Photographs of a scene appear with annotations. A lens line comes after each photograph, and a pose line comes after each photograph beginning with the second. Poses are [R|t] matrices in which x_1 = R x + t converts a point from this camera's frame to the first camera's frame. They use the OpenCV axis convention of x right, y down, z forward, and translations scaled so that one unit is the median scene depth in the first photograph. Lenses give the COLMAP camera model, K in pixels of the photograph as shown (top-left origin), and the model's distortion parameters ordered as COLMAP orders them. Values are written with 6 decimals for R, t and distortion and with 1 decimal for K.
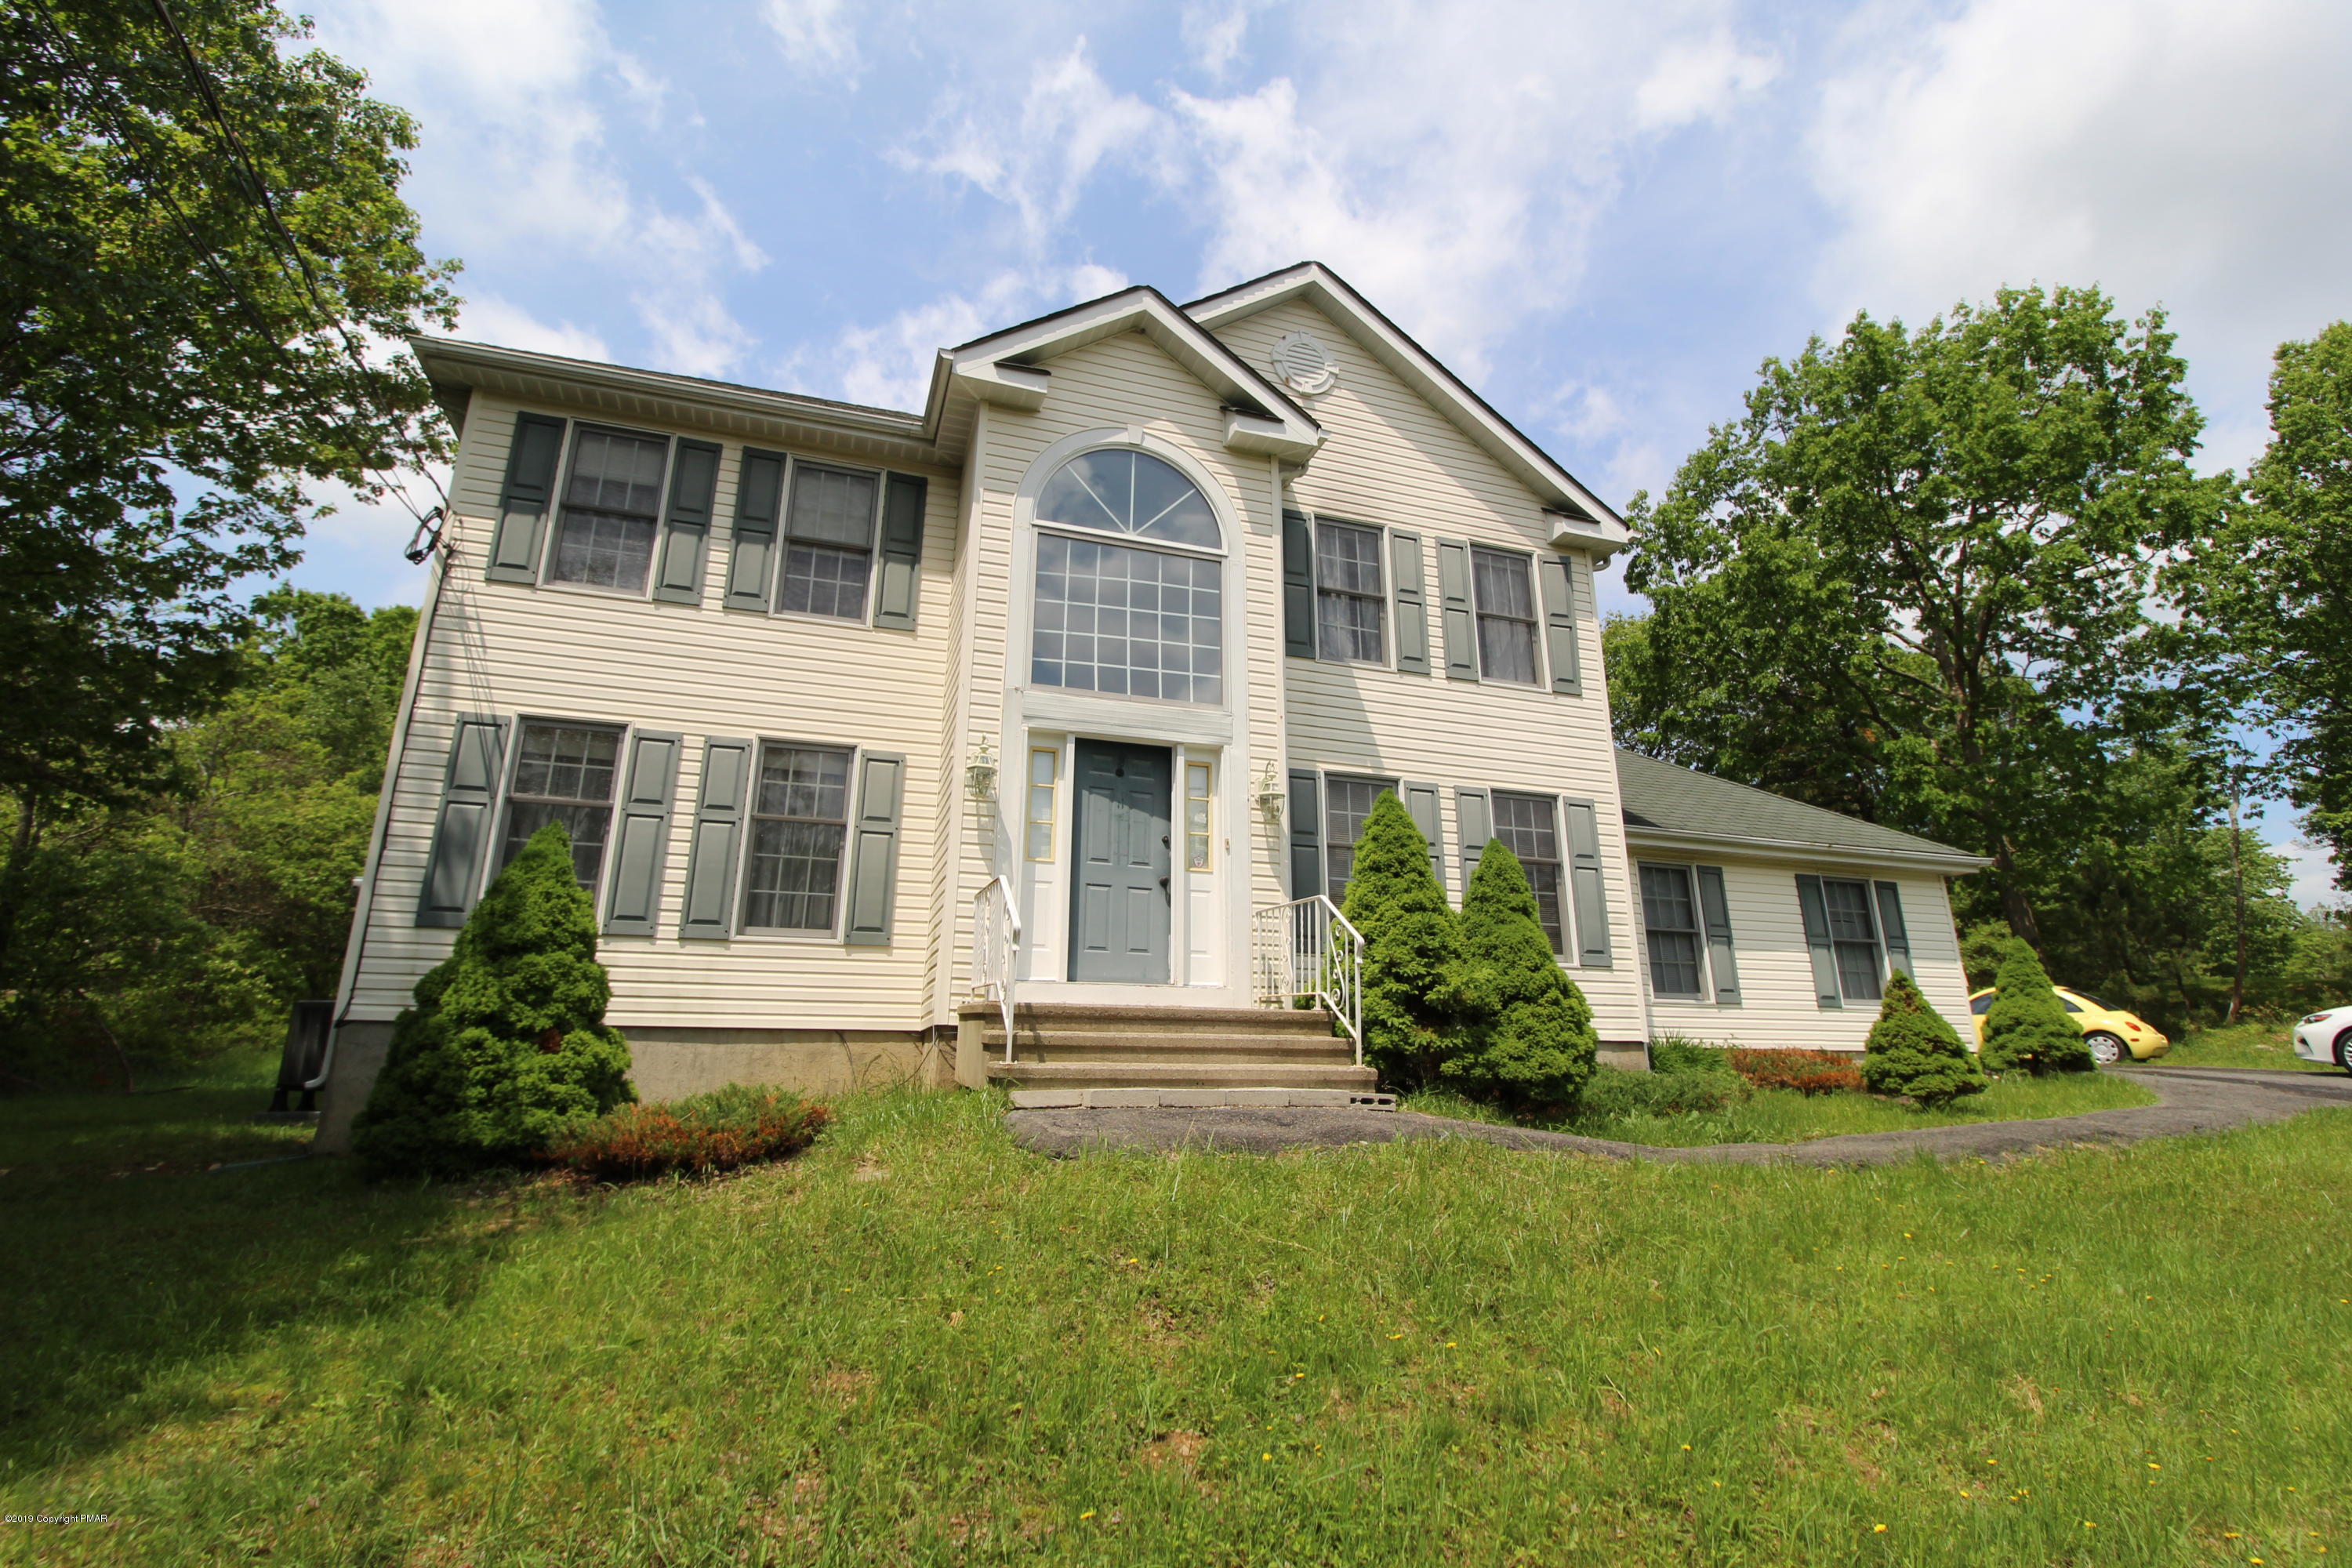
lens RADIAL K [[1099.4, 0, 1184.7], [0, 1099.4, 729.7], [0, 0, 1]] dist [0.000356, -0.012703]
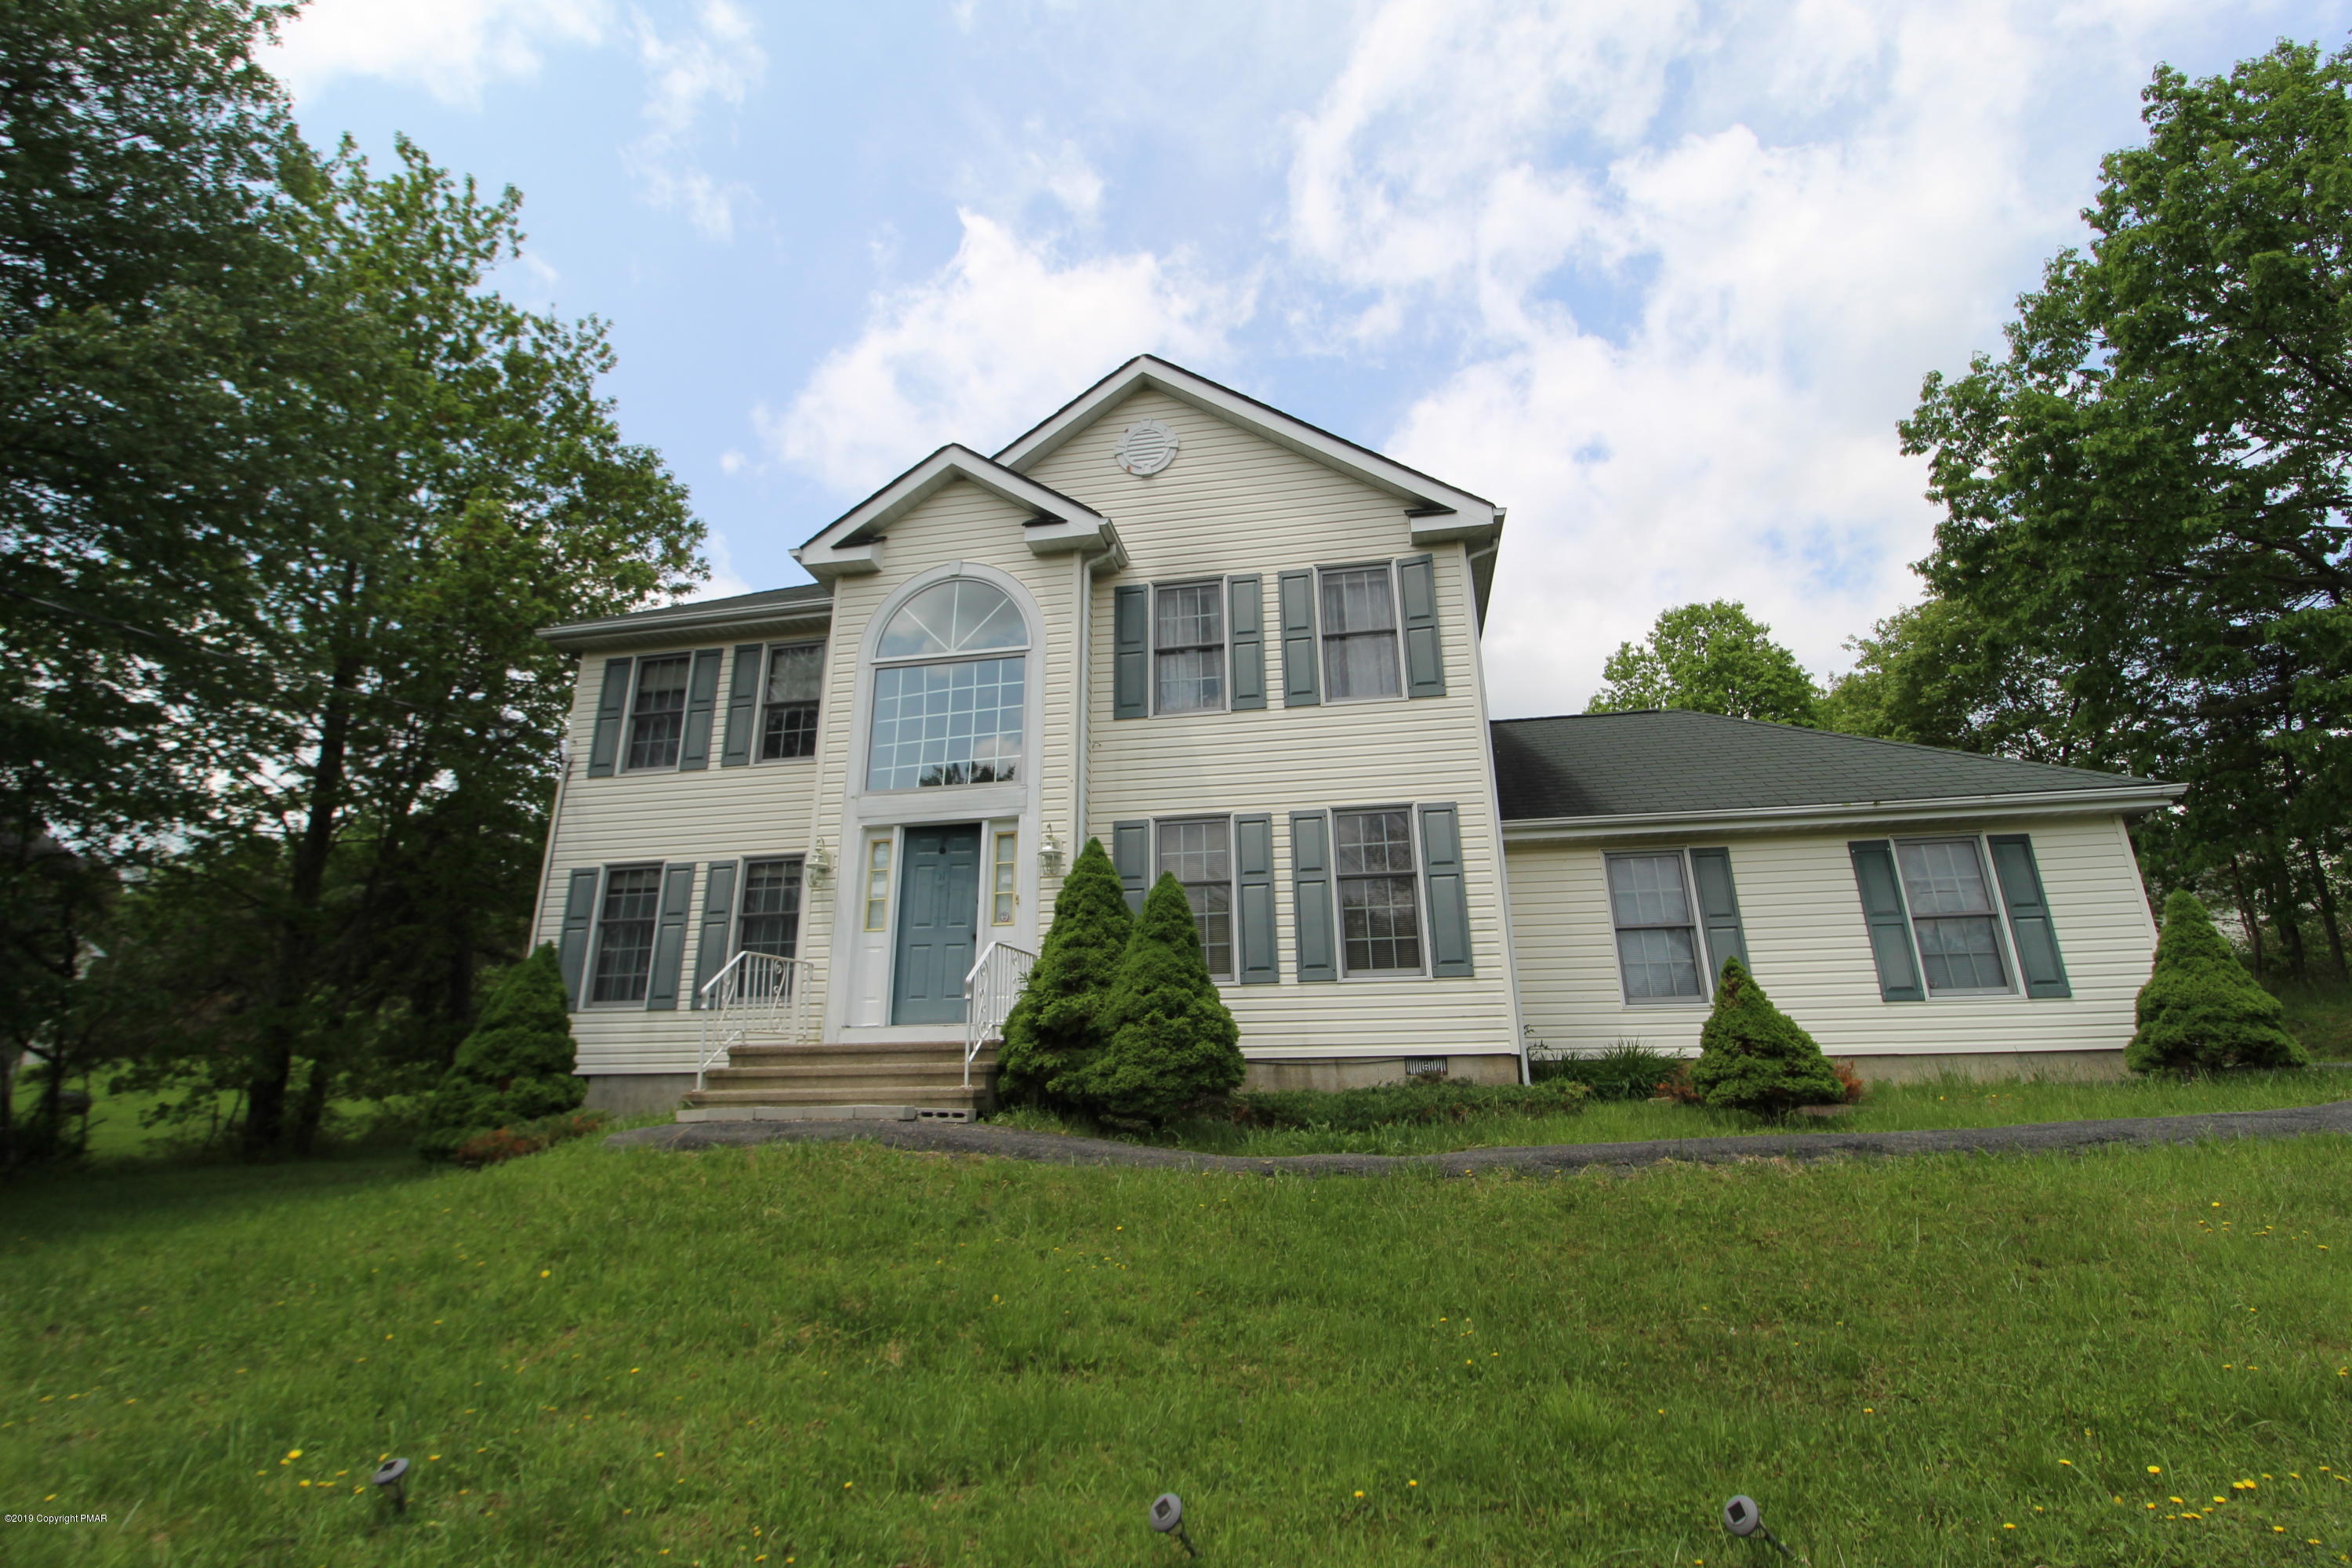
lens RADIAL K [[1099.4, 0, 1184.7], [0, 1099.4, 729.7], [0, 0, 1]] dist [0.000356, -0.012703]
pose [[0.869119, -0.179027, -0.461066, 0.698653], [0.161956, 0.983812, -0.076713, 0.041736], [0.467336, -0.008000, 0.884044, 0.049369]]
